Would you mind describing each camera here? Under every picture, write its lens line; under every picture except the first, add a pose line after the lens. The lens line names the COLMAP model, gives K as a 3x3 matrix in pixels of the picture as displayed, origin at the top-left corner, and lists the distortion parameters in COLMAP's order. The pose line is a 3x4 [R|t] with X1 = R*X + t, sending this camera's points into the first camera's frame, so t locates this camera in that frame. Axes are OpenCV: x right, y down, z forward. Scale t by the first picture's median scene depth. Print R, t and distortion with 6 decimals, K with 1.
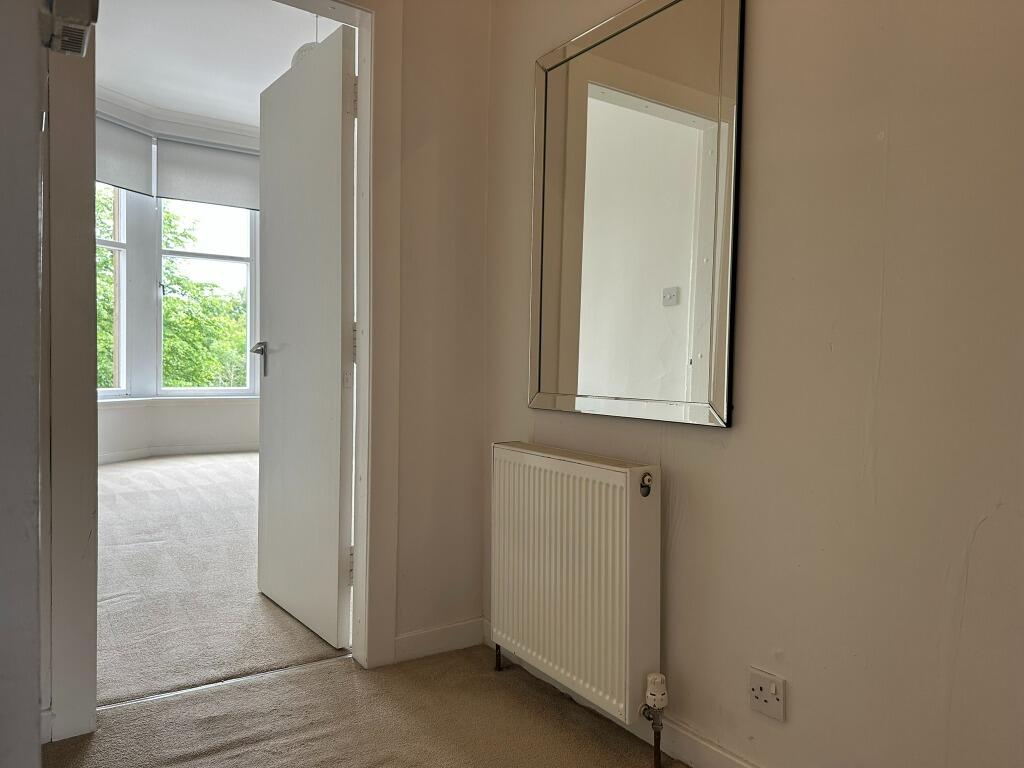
lens RADIAL K [[727.2, 0, 509.4], [0, 727.2, 382.8], [0, 0, 1]] dist [0.022686, 0.001675]
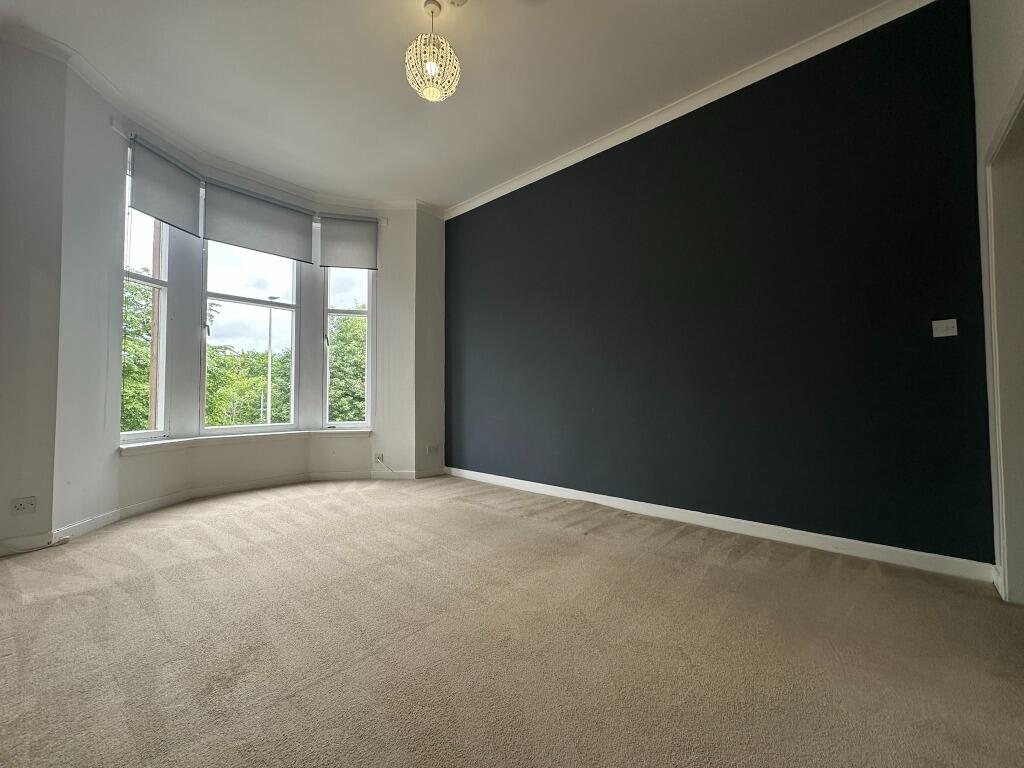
lens RADIAL K [[407.8, 0, 518.2], [0, 407.8, 383.9], [0, 0, 1]] dist [-0.006314, 0.000850]
pose [[0.967973, -0.012700, 0.250733, -0.205477], [0.027727, 0.998018, -0.056491, -0.009318], [-0.249518, 0.061634, 0.966407, 0.363795]]
